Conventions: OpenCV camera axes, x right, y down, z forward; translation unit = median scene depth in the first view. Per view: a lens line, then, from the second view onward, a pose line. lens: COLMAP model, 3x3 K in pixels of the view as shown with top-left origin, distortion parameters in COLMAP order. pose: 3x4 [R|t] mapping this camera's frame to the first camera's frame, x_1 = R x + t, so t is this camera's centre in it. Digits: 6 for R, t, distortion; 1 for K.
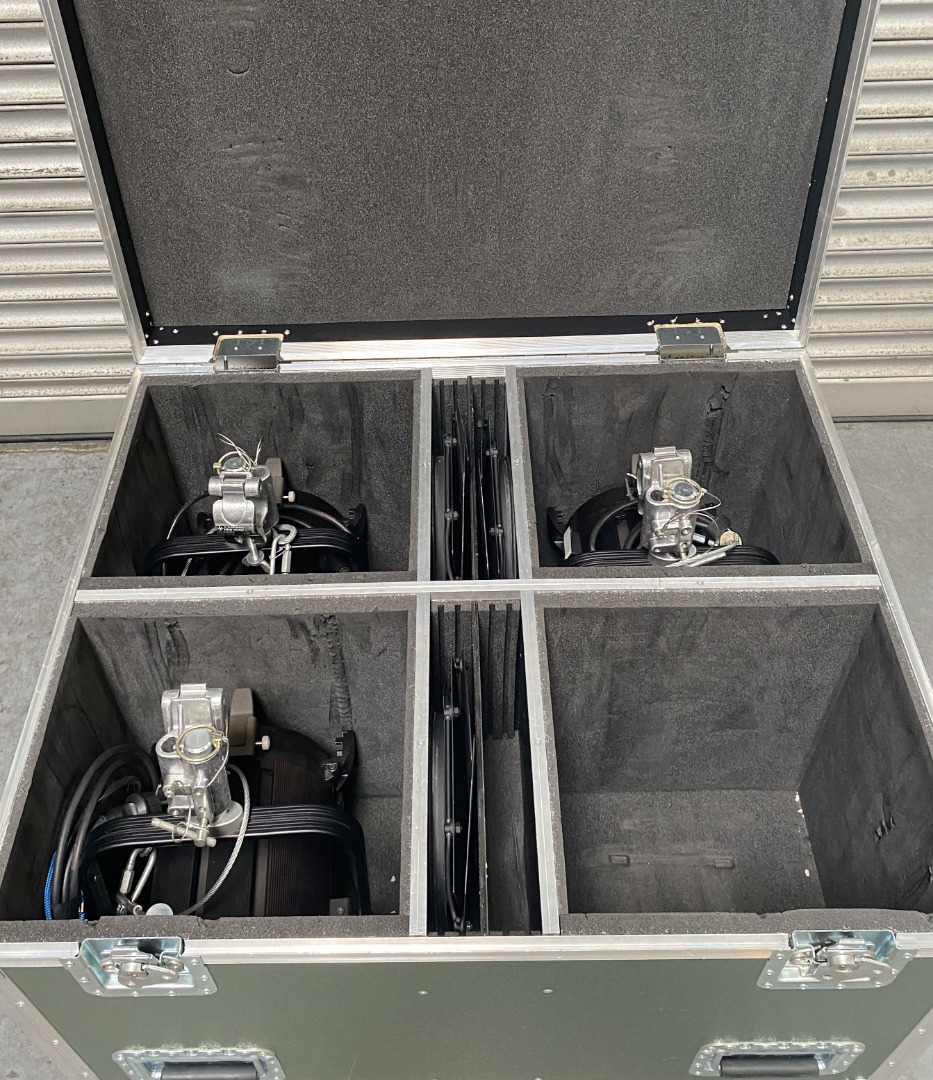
lens RADIAL K [[1185.0, 0, 458.8], [0, 1185.0, 541.2], [0, 0, 1]] dist [0.018254, -0.032942]
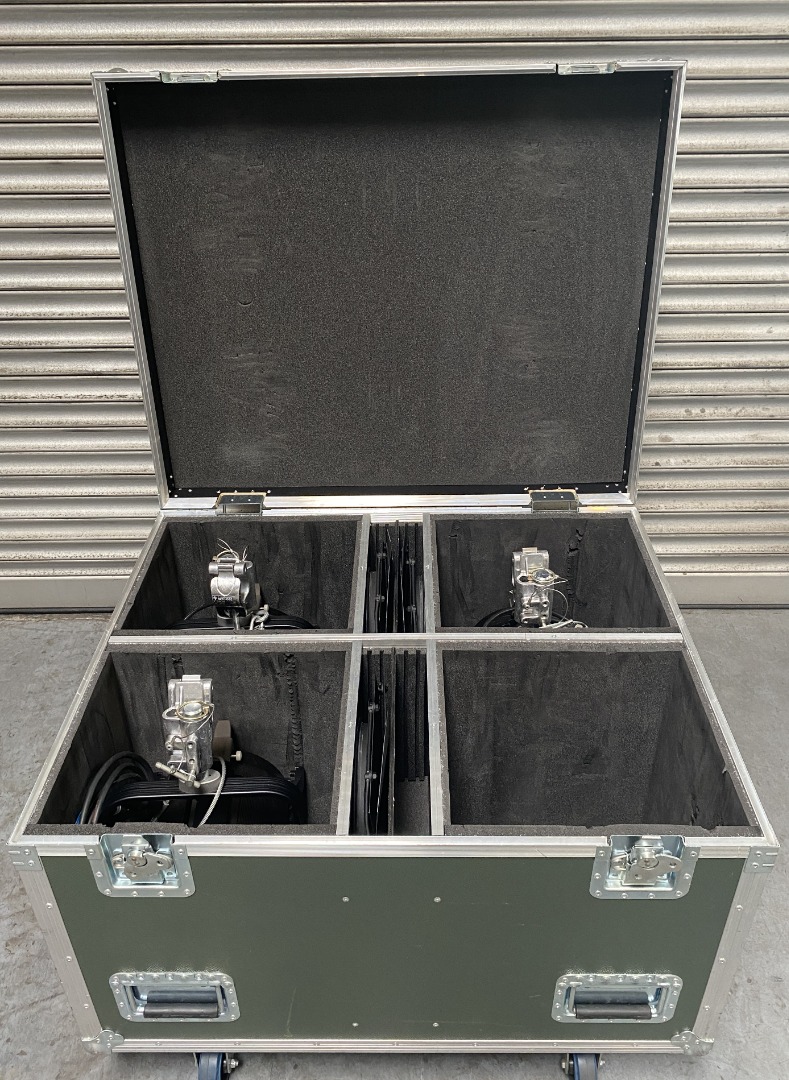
lens RADIAL K [[925.0, 0, 394.5], [0, 925.0, 540.0], [0, 0, 1]] dist [0.032607, -0.051074]
pose [[0.999789, 0.019368, -0.006916, 0.017968], [-0.020376, 0.978461, -0.205424, 0.138884], [0.002789, 0.205522, 0.978649, -0.089046]]
